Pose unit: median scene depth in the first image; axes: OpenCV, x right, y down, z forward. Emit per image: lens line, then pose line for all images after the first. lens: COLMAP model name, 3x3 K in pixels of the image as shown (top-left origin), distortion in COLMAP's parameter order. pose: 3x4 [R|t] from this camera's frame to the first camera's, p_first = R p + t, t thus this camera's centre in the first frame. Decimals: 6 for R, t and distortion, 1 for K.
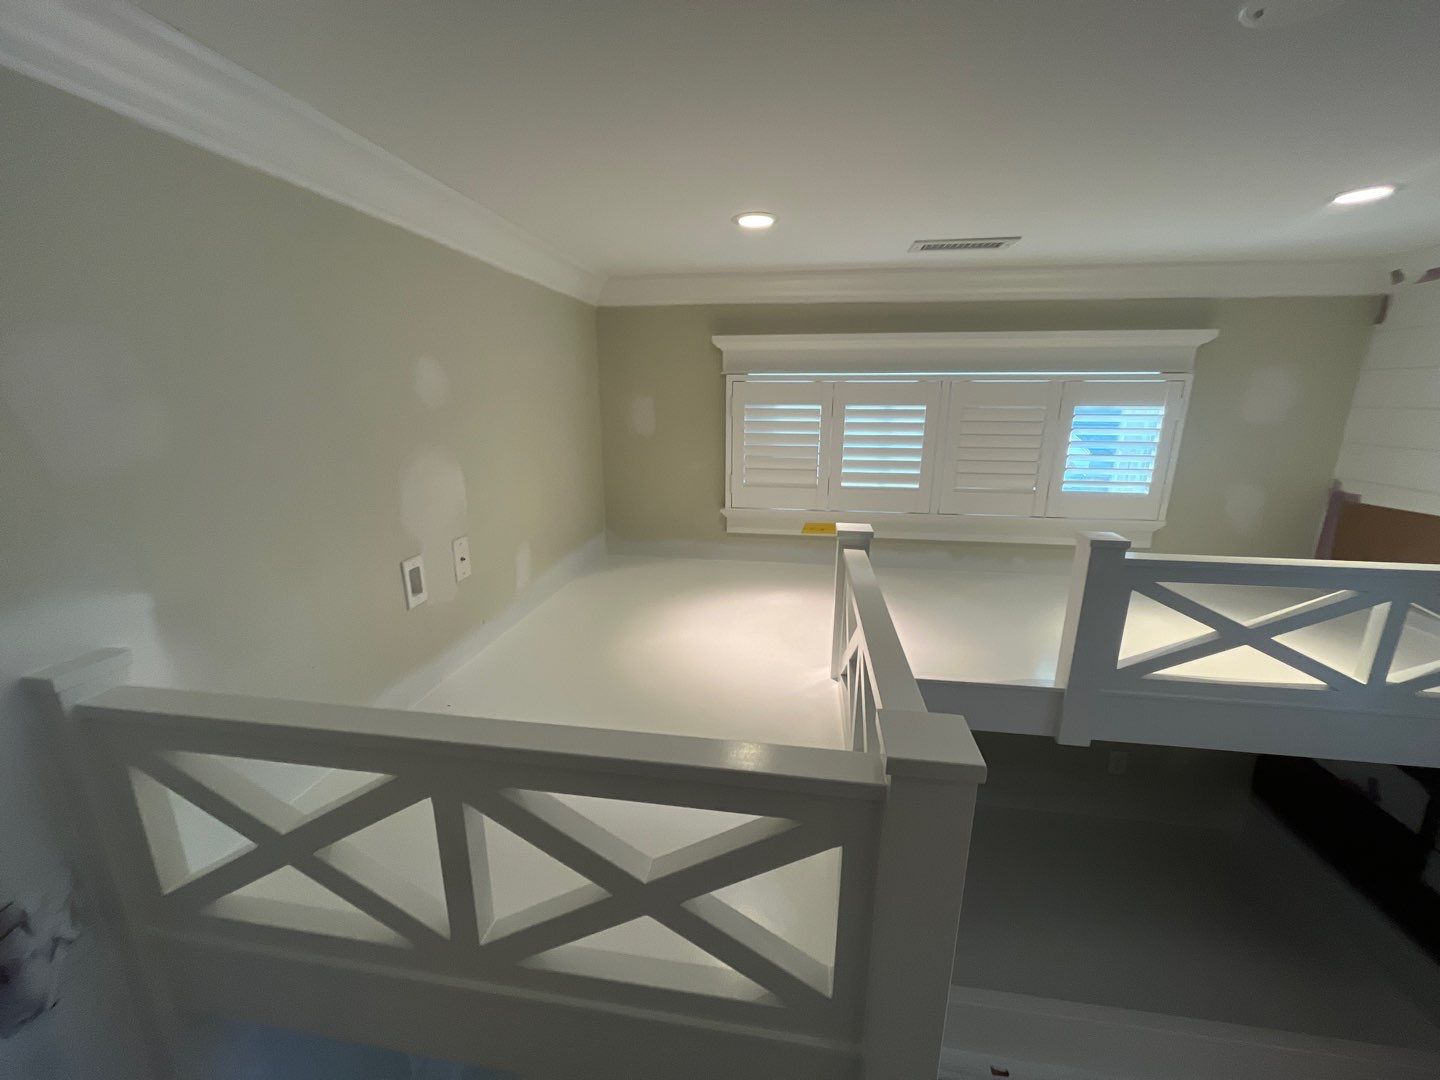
lens RADIAL K [[577.3, 0, 718.6], [0, 577.3, 542.7], [0, 0, 1]] dist [-0.004928, -0.000041]
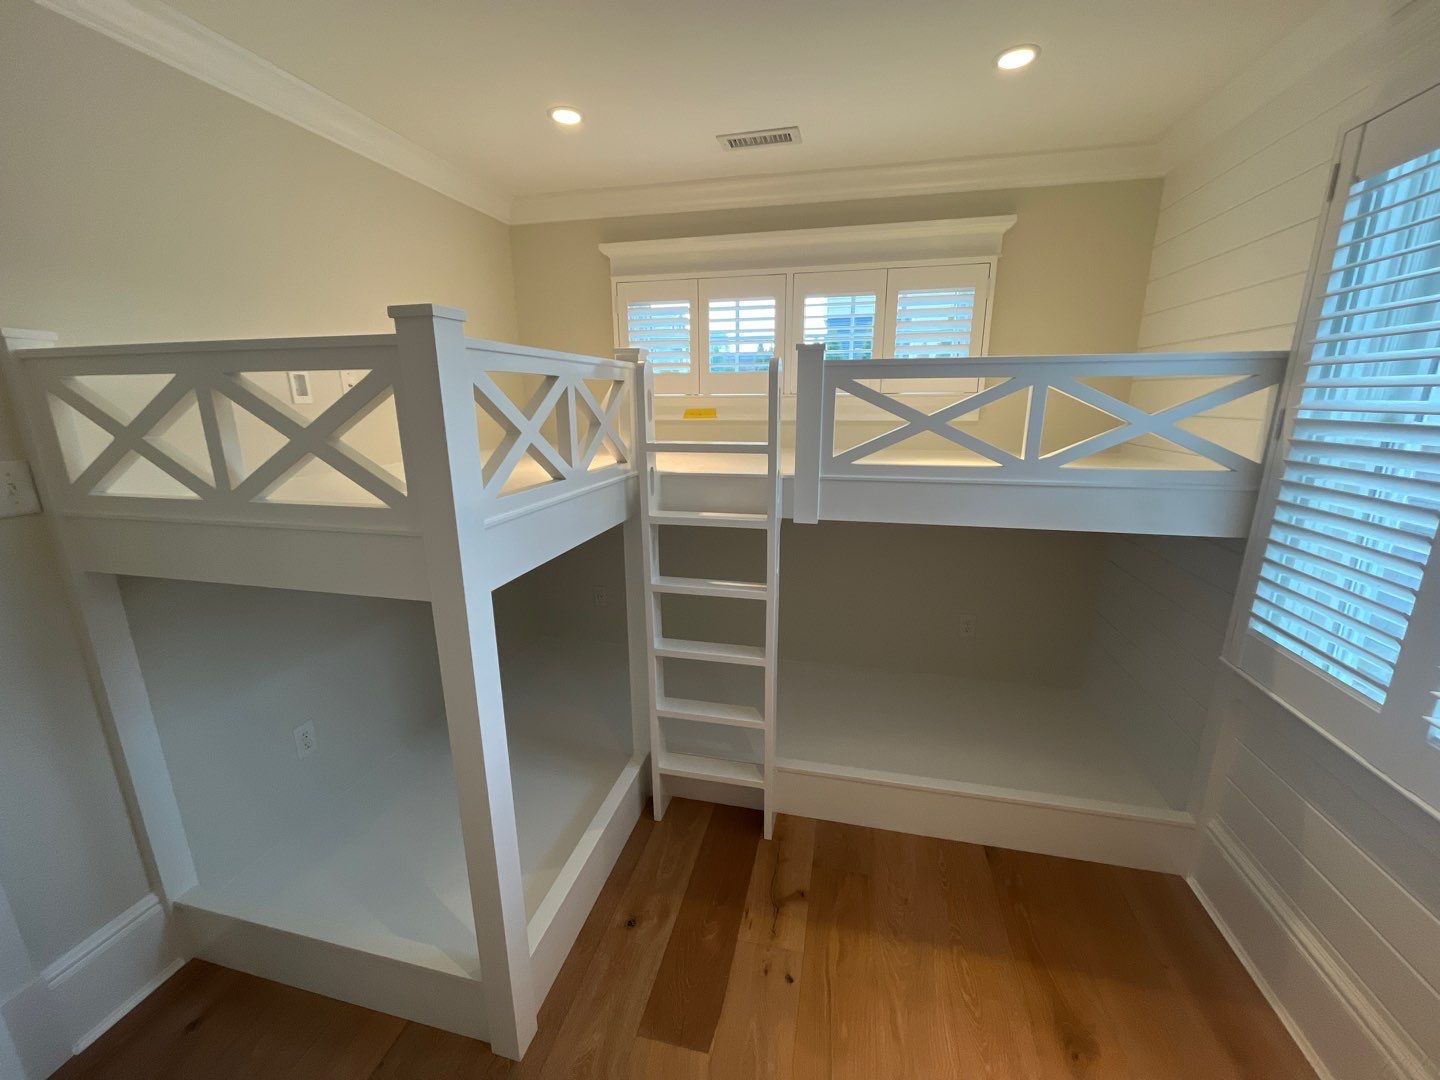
lens RADIAL K [[577.3, 0, 718.6], [0, 577.3, 542.7], [0, 0, 1]] dist [-0.004928, -0.000041]
pose [[0.996598, 0.012671, -0.081434, 0.379533], [-0.012501, 0.999918, 0.002598, 0.279691], [0.081460, -0.001571, 0.996675, -0.182647]]
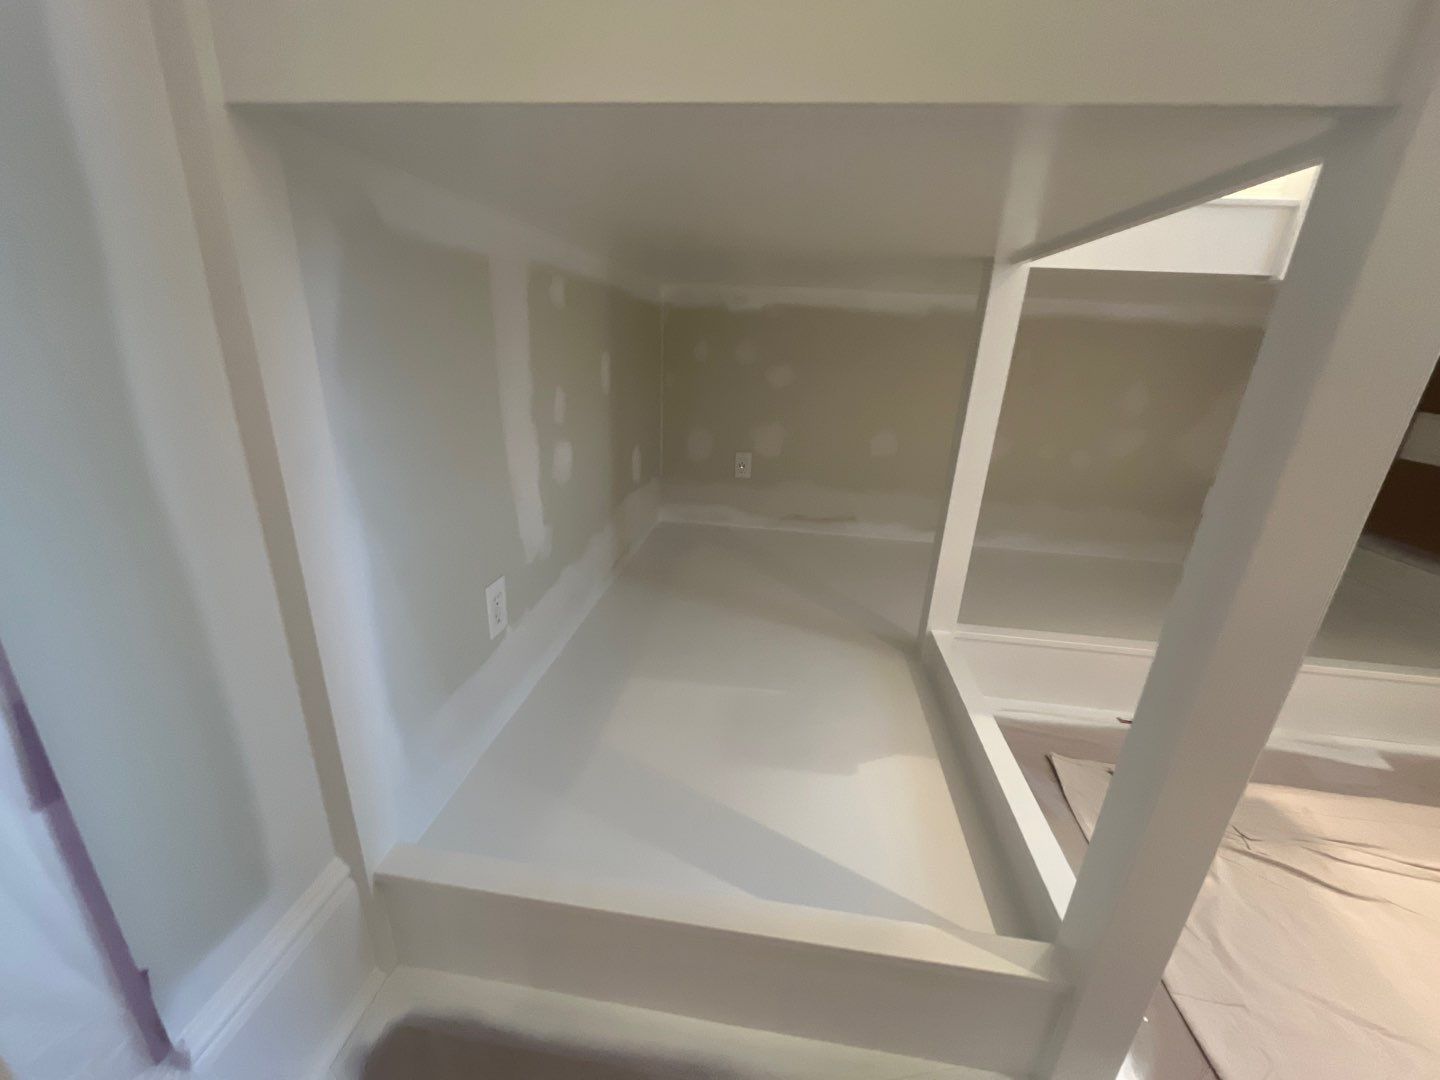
lens RADIAL K [[577.3, 0, 718.6], [0, 577.3, 542.7], [0, 0, 1]] dist [-0.004928, -0.000041]
pose [[0.998925, 0.032344, 0.033193, -0.158966], [-0.035493, 0.994439, 0.099151, 0.478879], [-0.029802, -0.100223, 0.994519, 0.116466]]
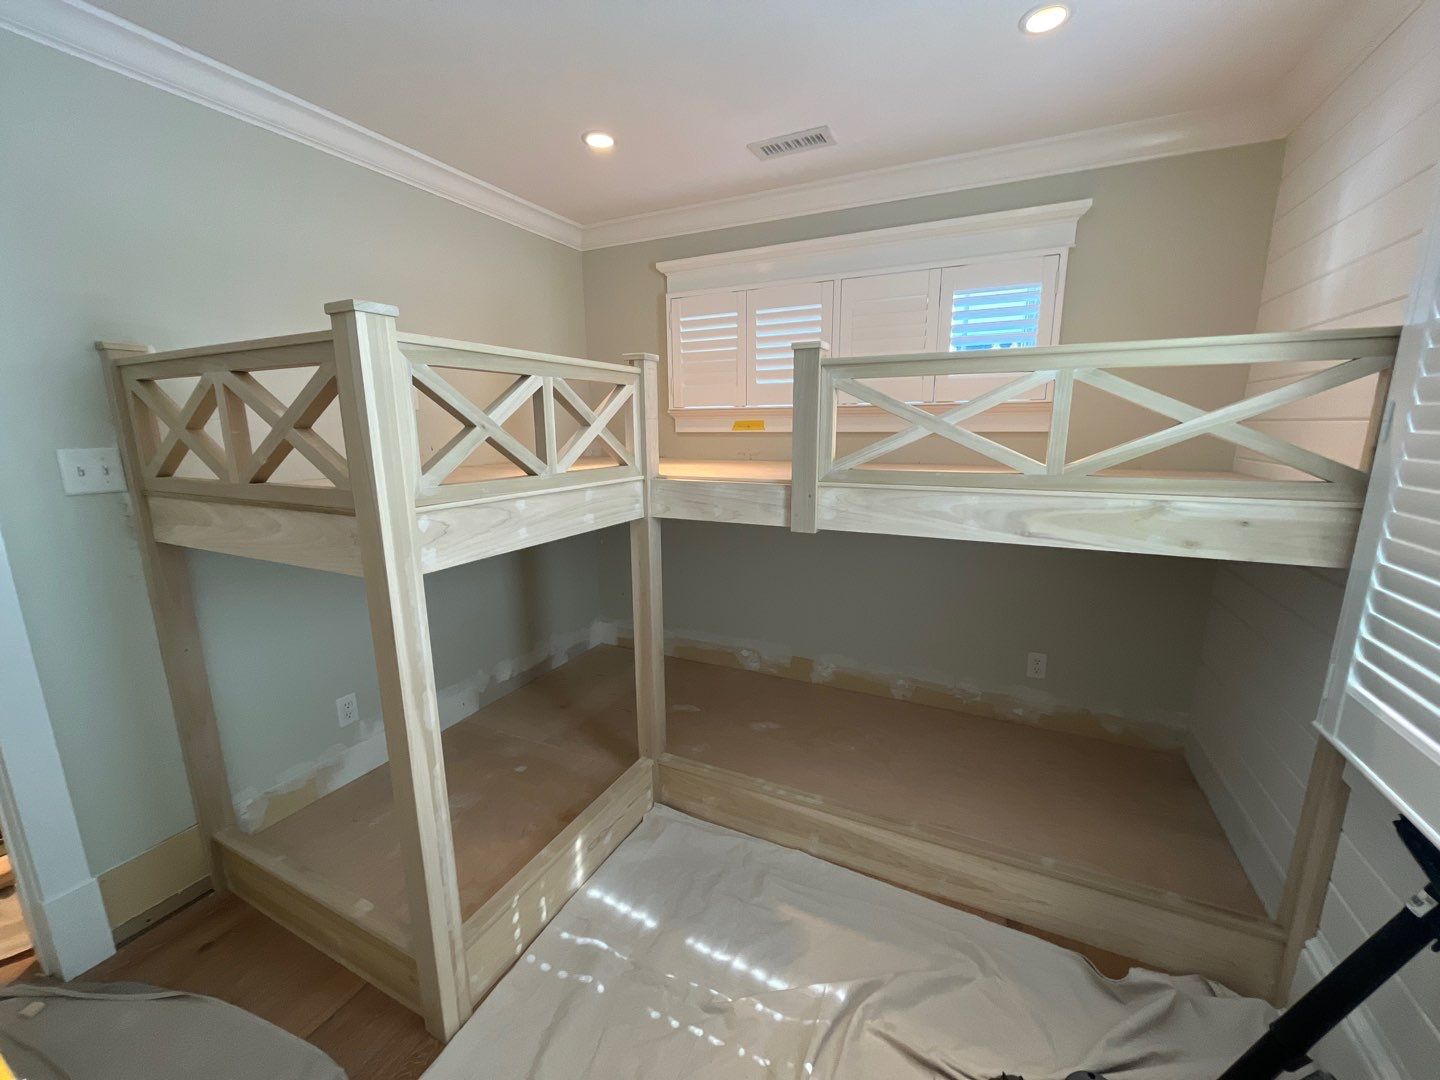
lens RADIAL K [[577.3, 0, 718.6], [0, 577.3, 542.7], [0, 0, 1]] dist [-0.004928, -0.000041]
pose [[0.954204, 0.051426, -0.294705, 0.570108], [-0.063814, 0.997430, -0.032567, 0.300197], [0.292273, 0.049882, 0.955033, -0.118644]]
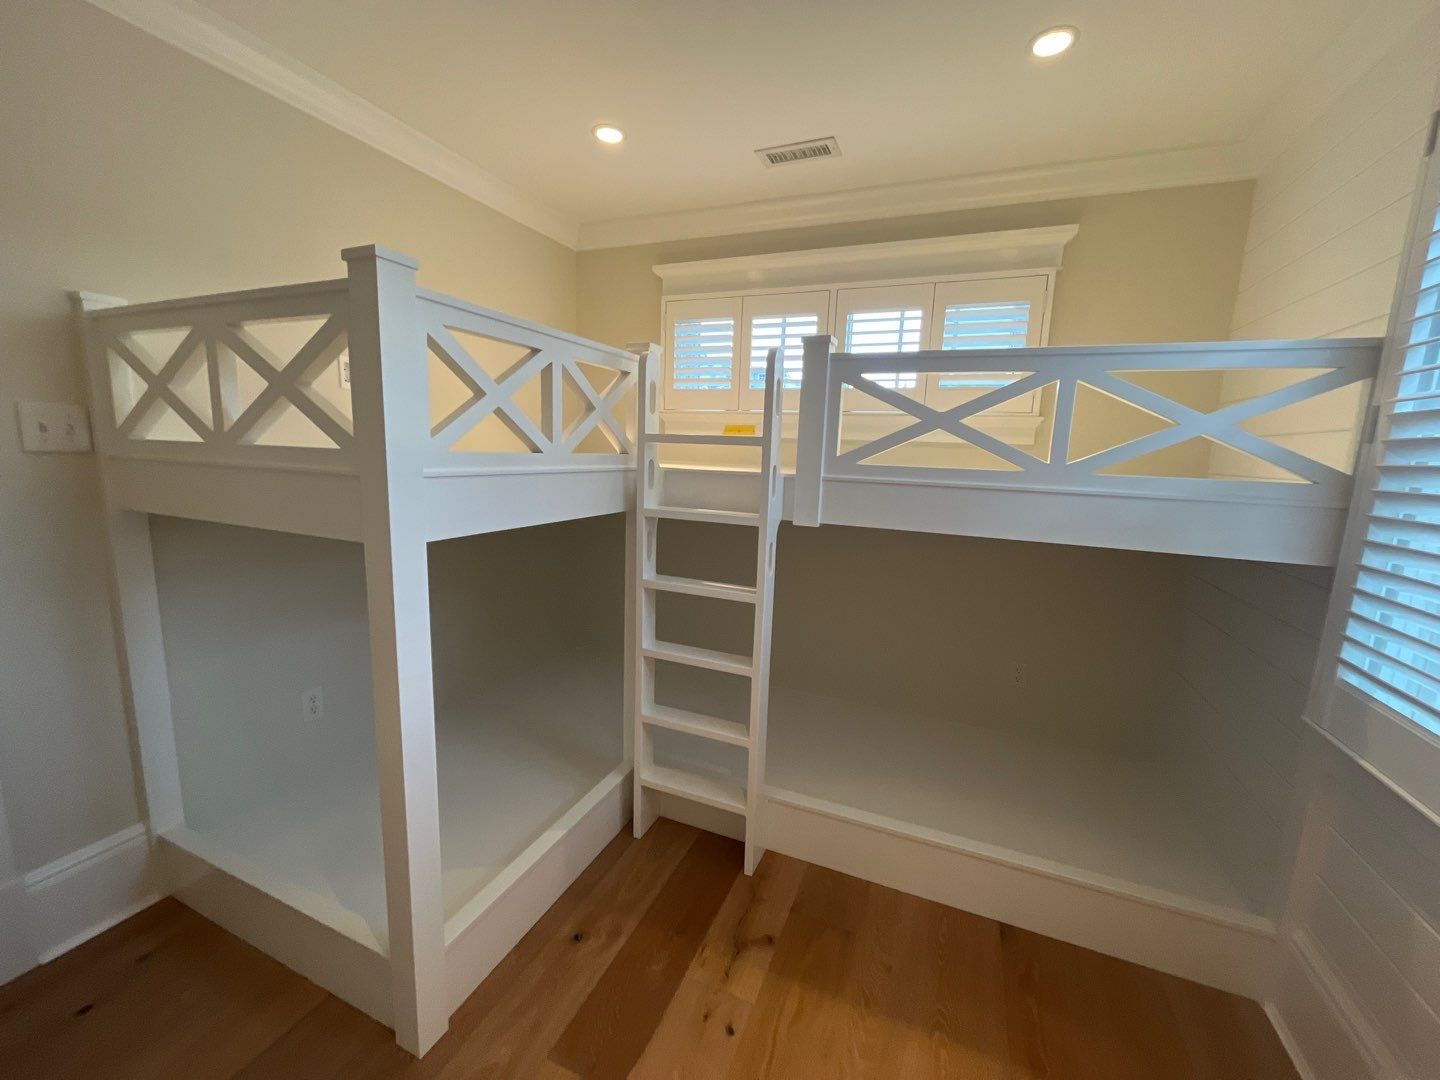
lens RADIAL K [[577.3, 0, 718.6], [0, 577.3, 542.7], [0, 0, 1]] dist [-0.004928, -0.000041]
pose [[0.968319, 0.071928, -0.239134, 0.519256], [-0.092694, 0.992733, -0.076745, 0.349402], [0.231876, 0.096480, 0.967949, -0.118296]]
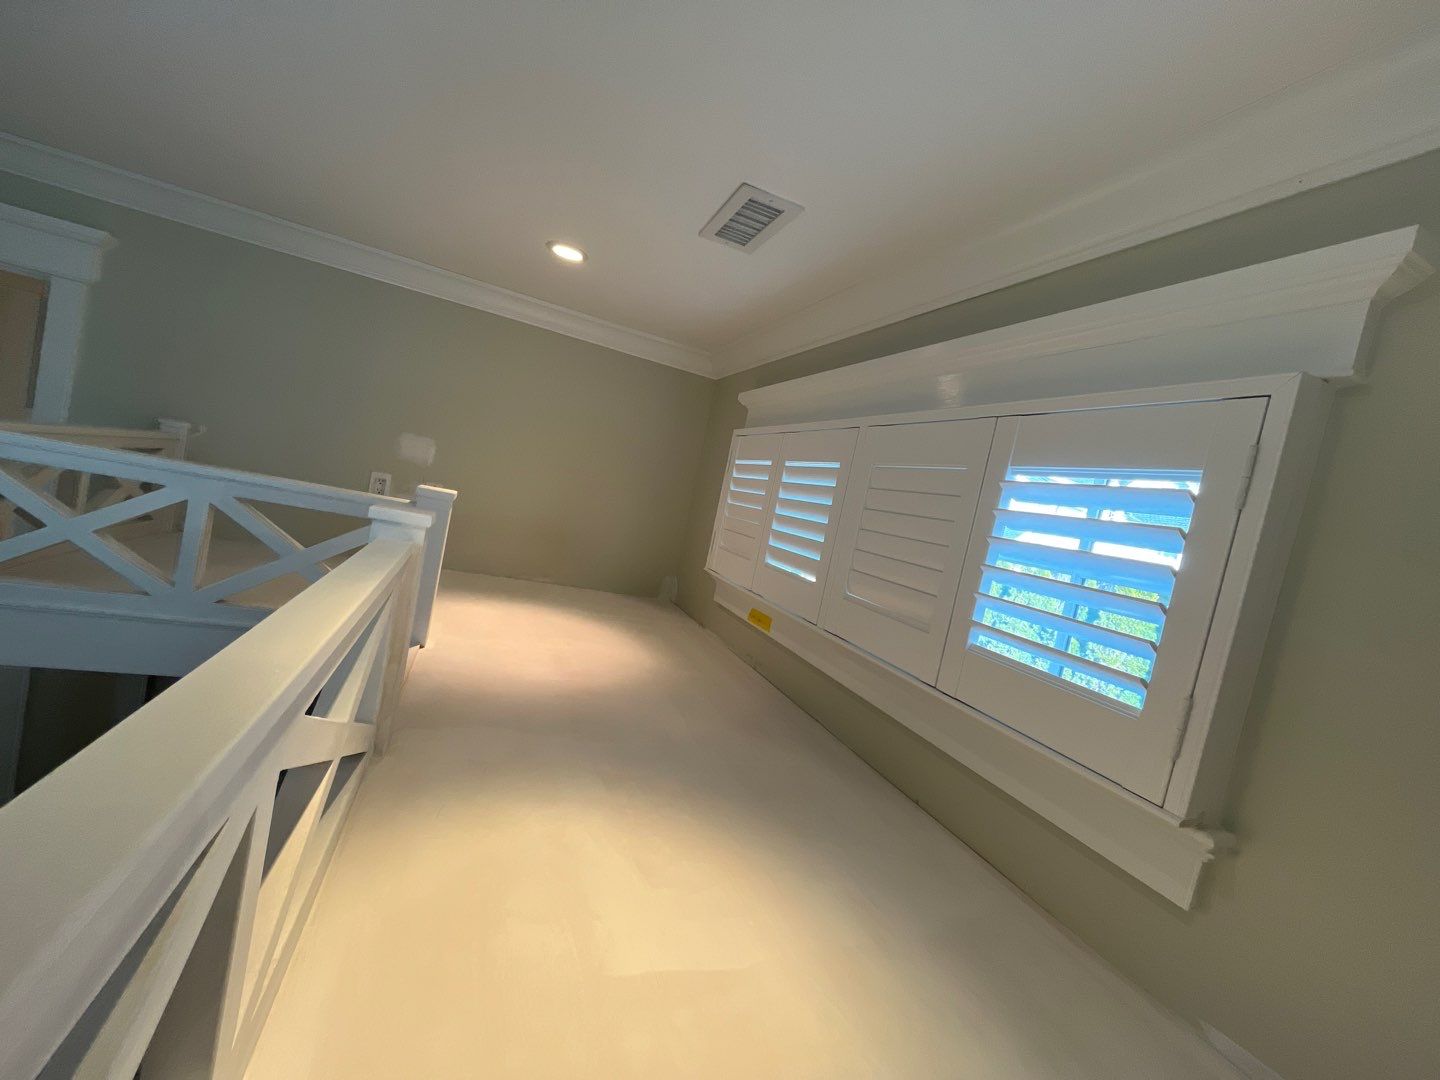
lens RADIAL K [[580.6, 0, 720.0], [0, 580.6, 540.0], [0, 0, 1]] dist [-0.000199, -0.000023]
pose [[0.493133, 0.159114, -0.855279, 0.963816], [-0.407182, 0.911010, -0.065290, -0.057759], [0.768780, 0.380451, 0.514038, 0.628334]]
